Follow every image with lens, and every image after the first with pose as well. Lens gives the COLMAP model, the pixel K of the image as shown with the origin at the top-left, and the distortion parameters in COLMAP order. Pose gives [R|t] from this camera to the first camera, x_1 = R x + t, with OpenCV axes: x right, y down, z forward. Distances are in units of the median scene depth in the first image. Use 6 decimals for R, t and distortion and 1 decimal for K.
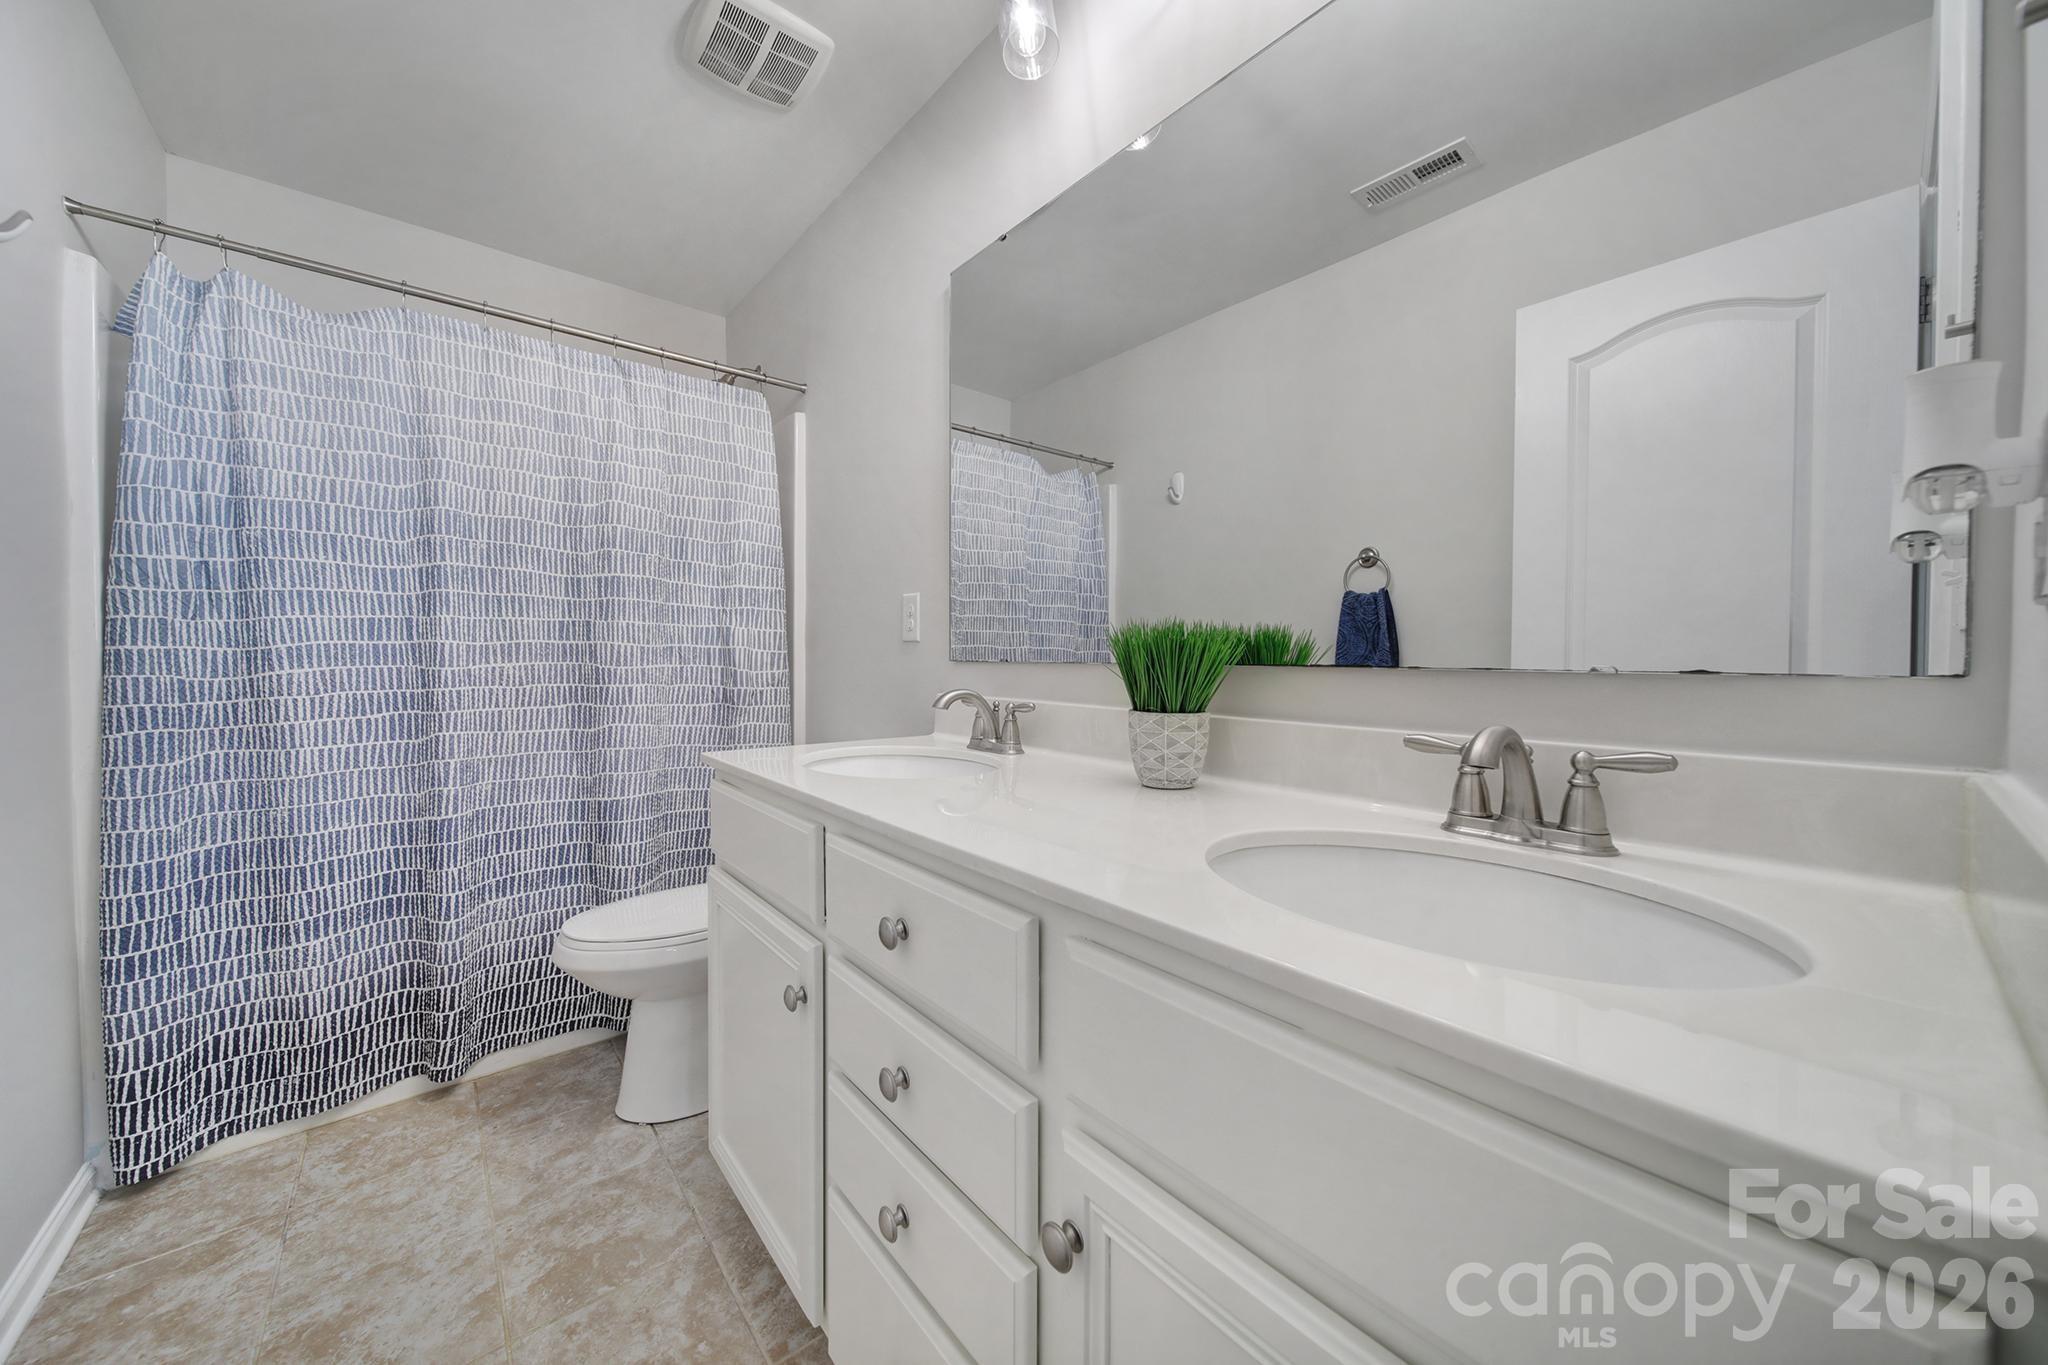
lens RADIAL K [[718.5, 0, 1026.5], [0, 718.5, 675.4], [0, 0, 1]] dist [0.000000, -0.000655]
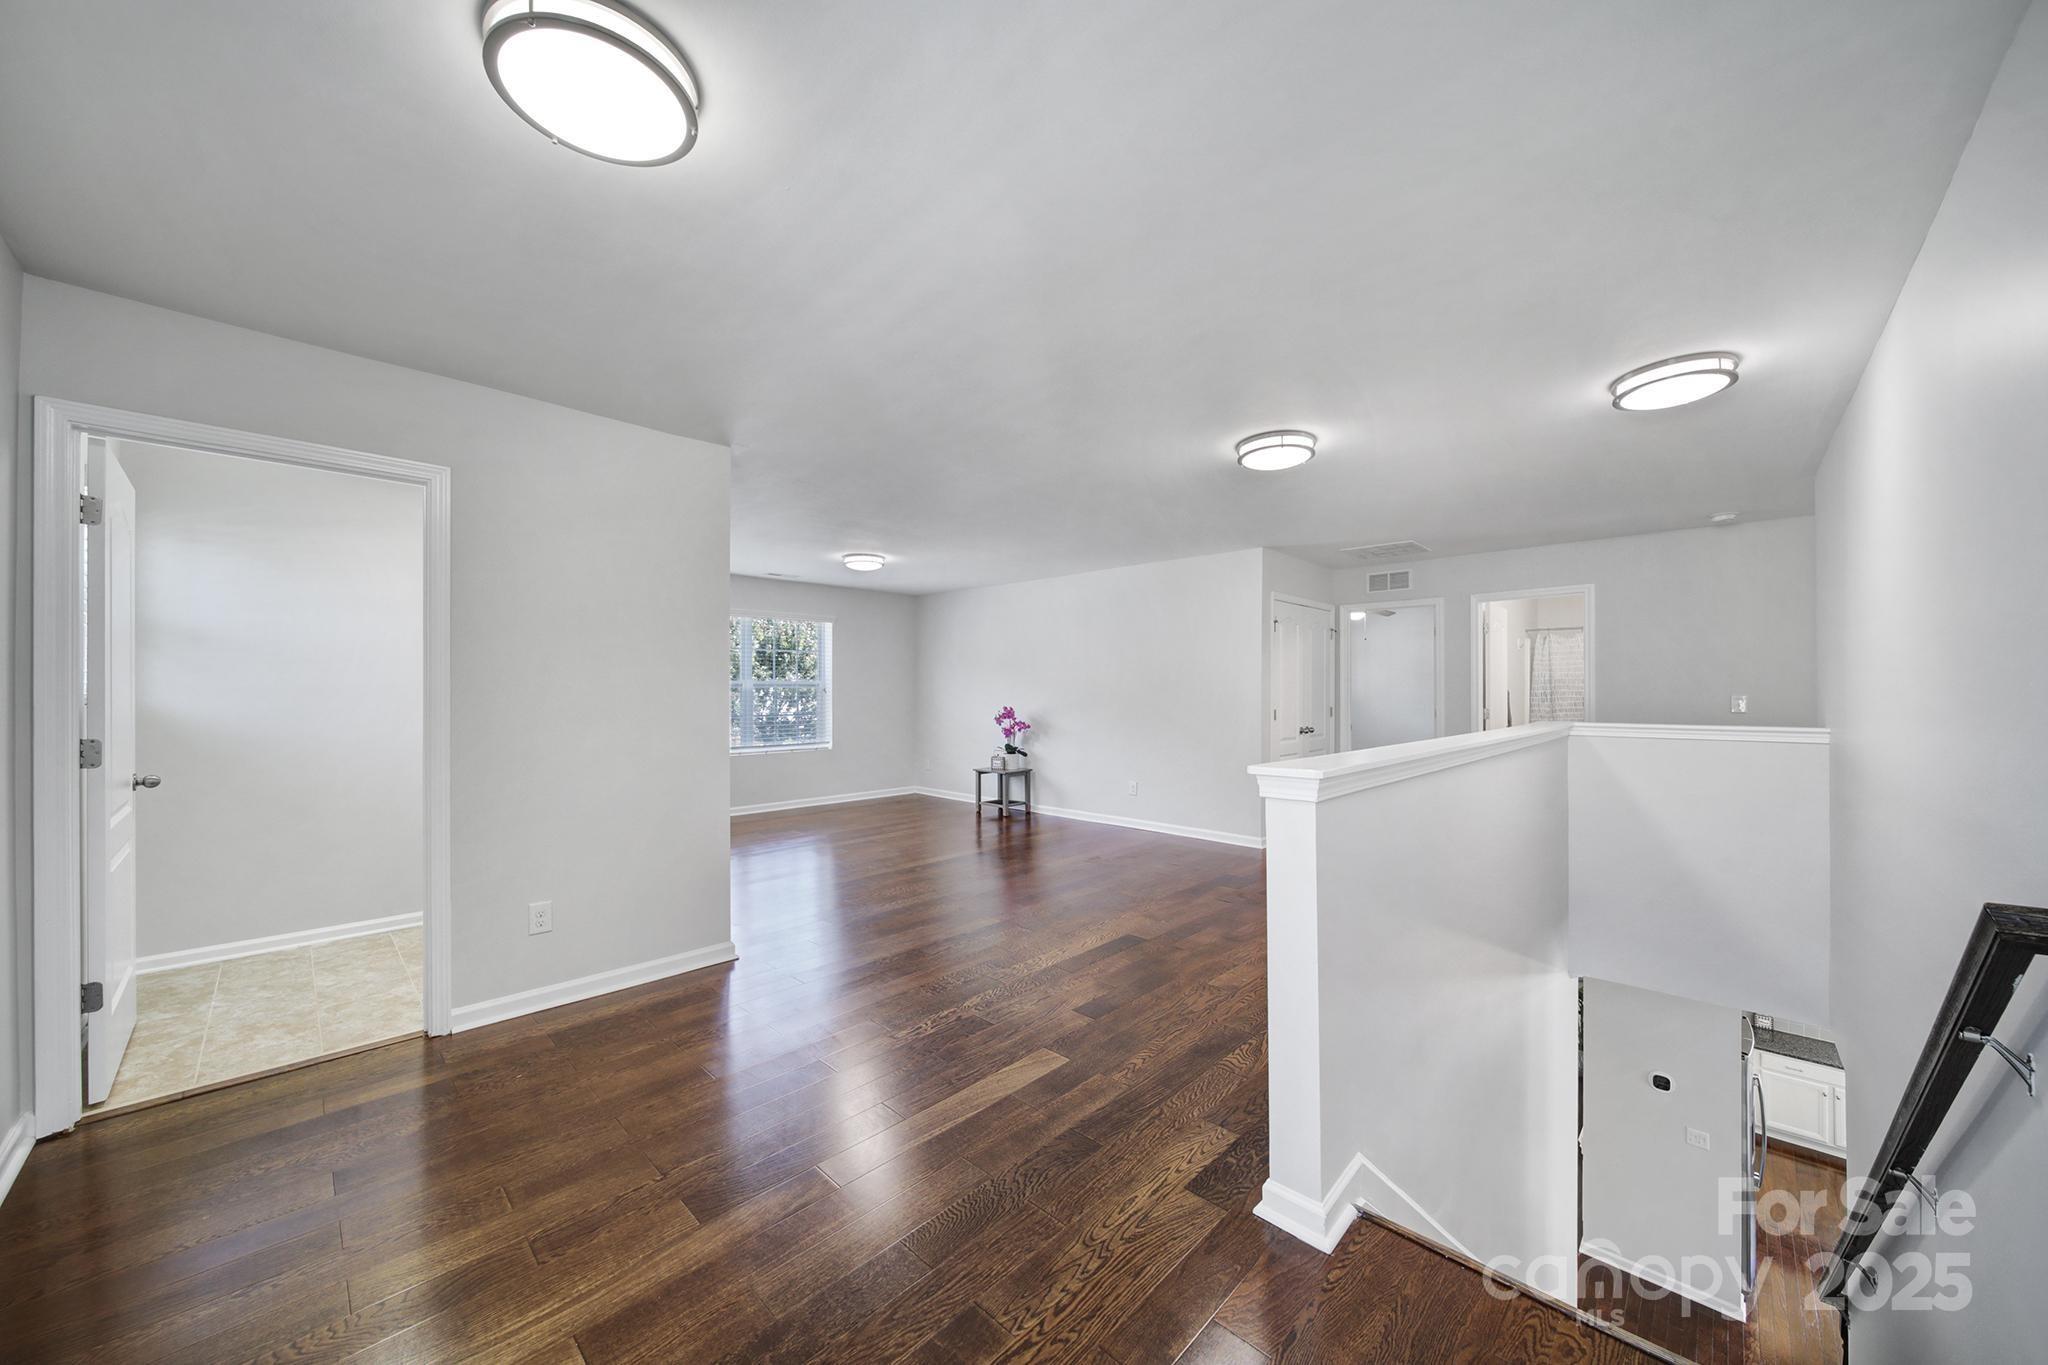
lens RADIAL K [[718.5, 0, 1024.9], [0, 718.5, 688.4], [0, 0, 1]] dist [0.000000, -0.000655]
pose [[0.093647, -0.000511, -0.995605, 3.200145], [-0.013221, 0.999911, -0.001757, -0.115762], [0.995518, 0.013328, 0.093632, -2.813935]]
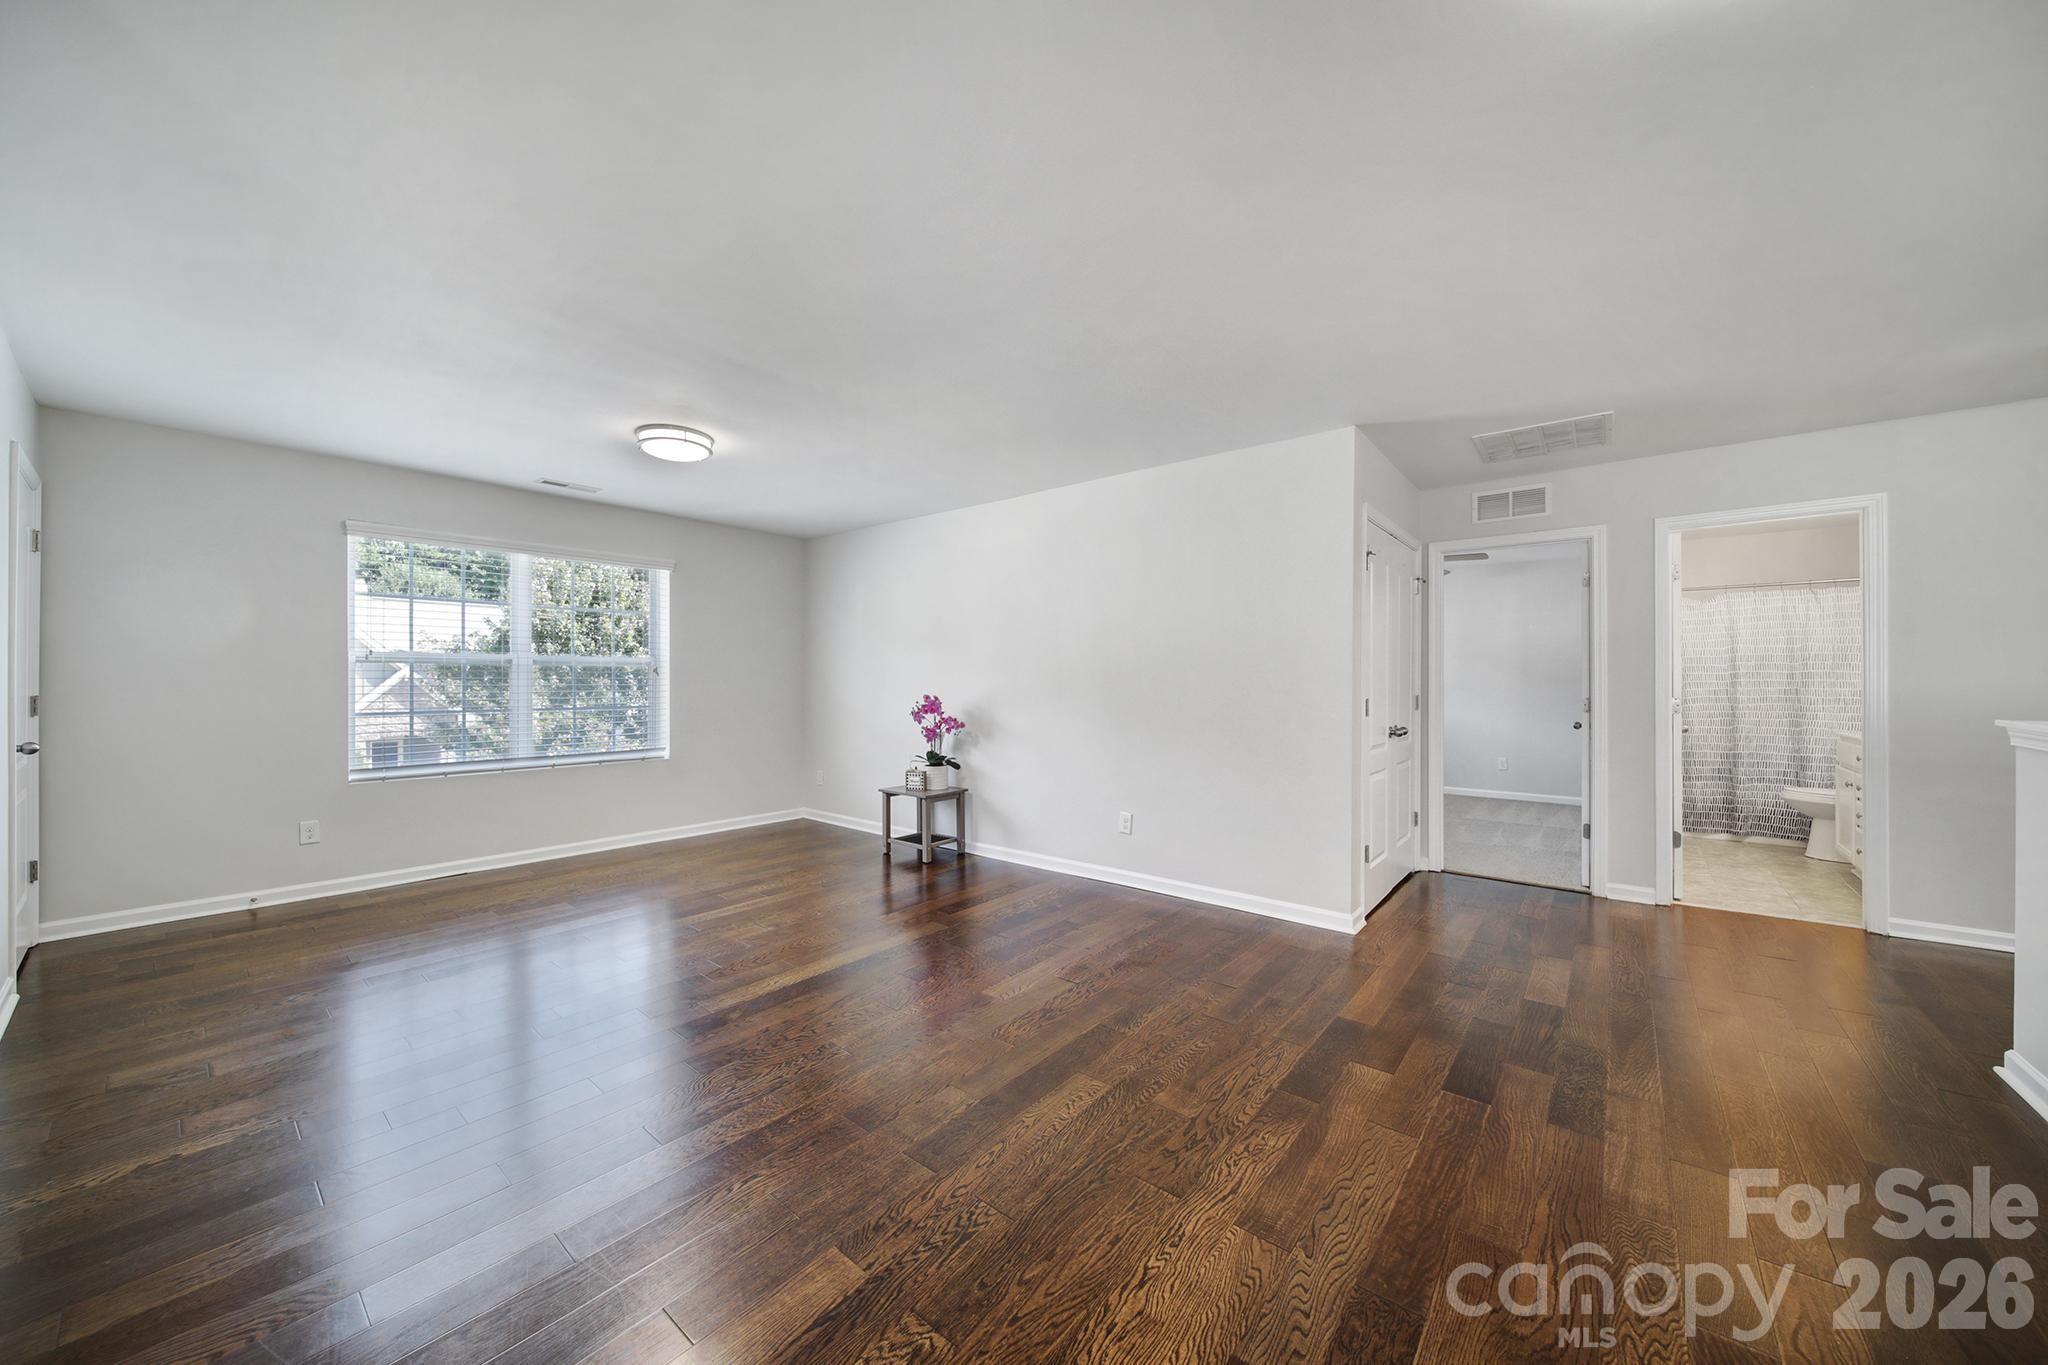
lens RADIAL K [[718.5, 0, 1026.3], [0, 718.5, 674.9], [0, 0, 1]] dist [0.000000, -0.000655]
pose [[0.179395, -0.002462, -0.983774, 1.727926], [-0.014263, 0.999885, -0.005103, -0.081268], [0.983674, 0.014947, 0.179340, -2.646739]]
